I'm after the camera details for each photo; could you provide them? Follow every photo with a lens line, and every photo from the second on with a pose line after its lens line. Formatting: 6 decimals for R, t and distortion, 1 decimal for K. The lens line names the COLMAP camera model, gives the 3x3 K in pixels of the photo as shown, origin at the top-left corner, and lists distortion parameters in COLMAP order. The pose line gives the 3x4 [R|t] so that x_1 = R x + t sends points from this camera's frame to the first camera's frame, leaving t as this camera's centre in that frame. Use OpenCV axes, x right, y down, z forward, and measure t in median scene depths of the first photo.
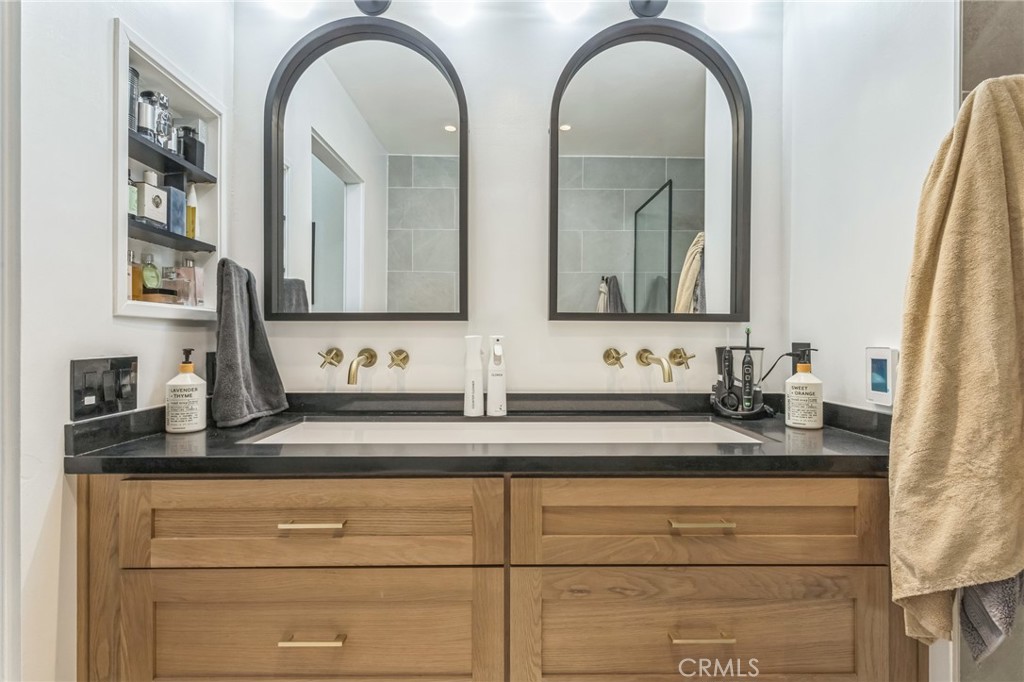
lens RADIAL K [[493.0, 0, 512.0], [0, 493.0, 341.0], [0, 0, 1]] dist [0.000886, 0.000281]
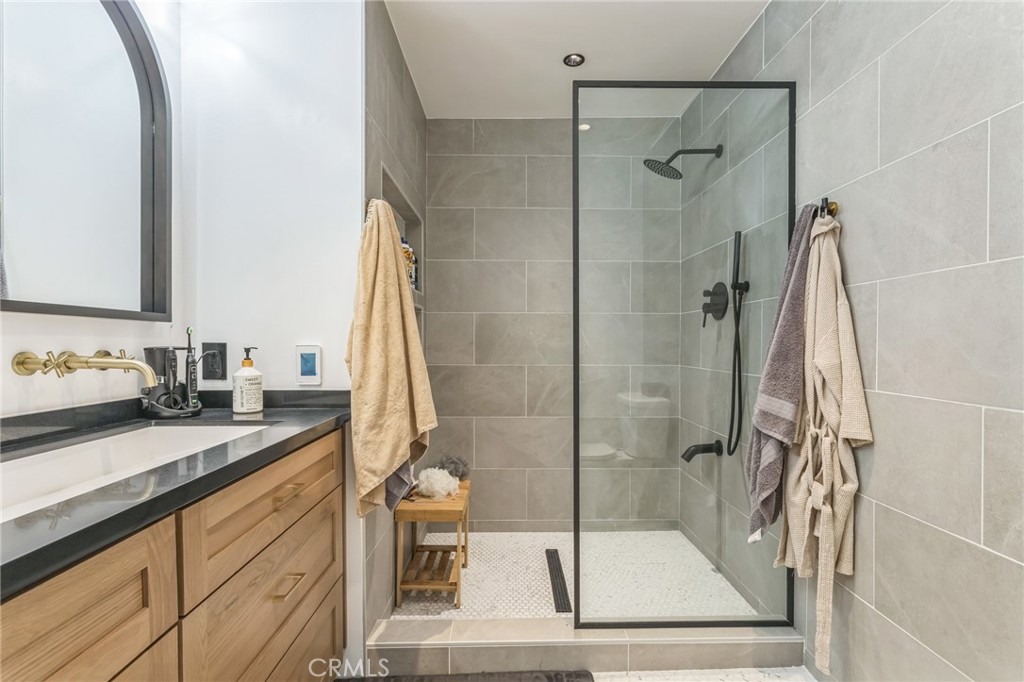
lens RADIAL K [[493.0, 0, 512.0], [0, 493.0, 341.0], [0, 0, 1]] dist [0.000886, 0.000281]
pose [[0.002513, -0.002174, 0.999994, -0.809910], [0.001956, 0.999996, 0.002169, -0.002075], [-0.999995, 0.001950, 0.002517, 0.450977]]
